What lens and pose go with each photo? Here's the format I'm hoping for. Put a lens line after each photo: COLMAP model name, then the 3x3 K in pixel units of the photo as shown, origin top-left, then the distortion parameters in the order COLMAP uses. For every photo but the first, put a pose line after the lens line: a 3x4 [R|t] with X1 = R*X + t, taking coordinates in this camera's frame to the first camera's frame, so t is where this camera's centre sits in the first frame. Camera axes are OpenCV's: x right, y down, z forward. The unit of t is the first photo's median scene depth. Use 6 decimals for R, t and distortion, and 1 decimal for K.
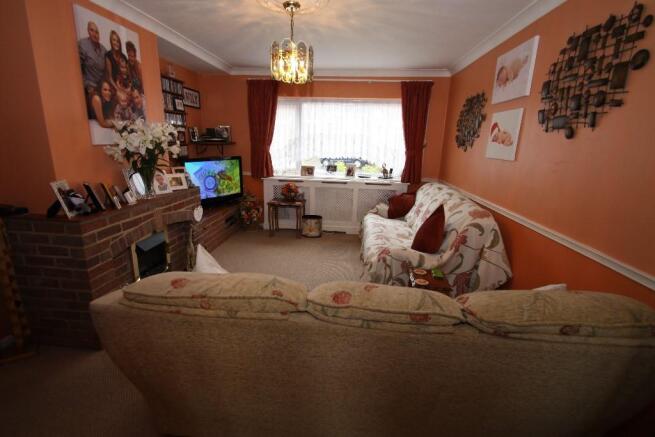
lens RADIAL K [[306.3, 0, 320.7], [0, 306.3, 216.6], [0, 0, 1]] dist [0.012272, -0.003465]
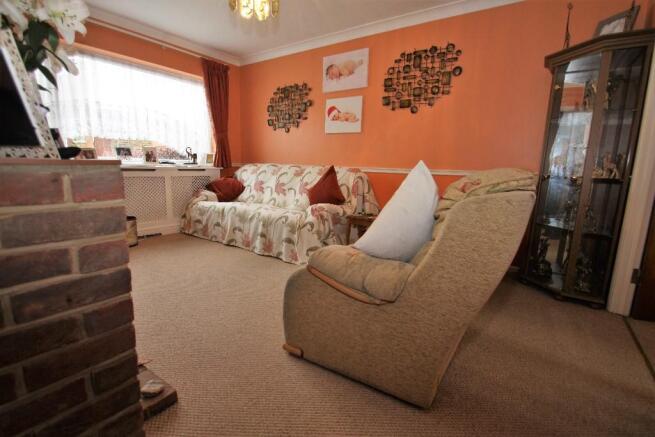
lens RADIAL K [[306.3, 0, 321.1], [0, 306.3, 218.3], [0, 0, 1]] dist [0.012272, -0.003465]
pose [[0.505679, -0.158657, 0.848008, -0.954347], [0.192238, 0.978953, 0.068521, 0.099307], [-0.841031, 0.128370, 0.525536, 0.587127]]
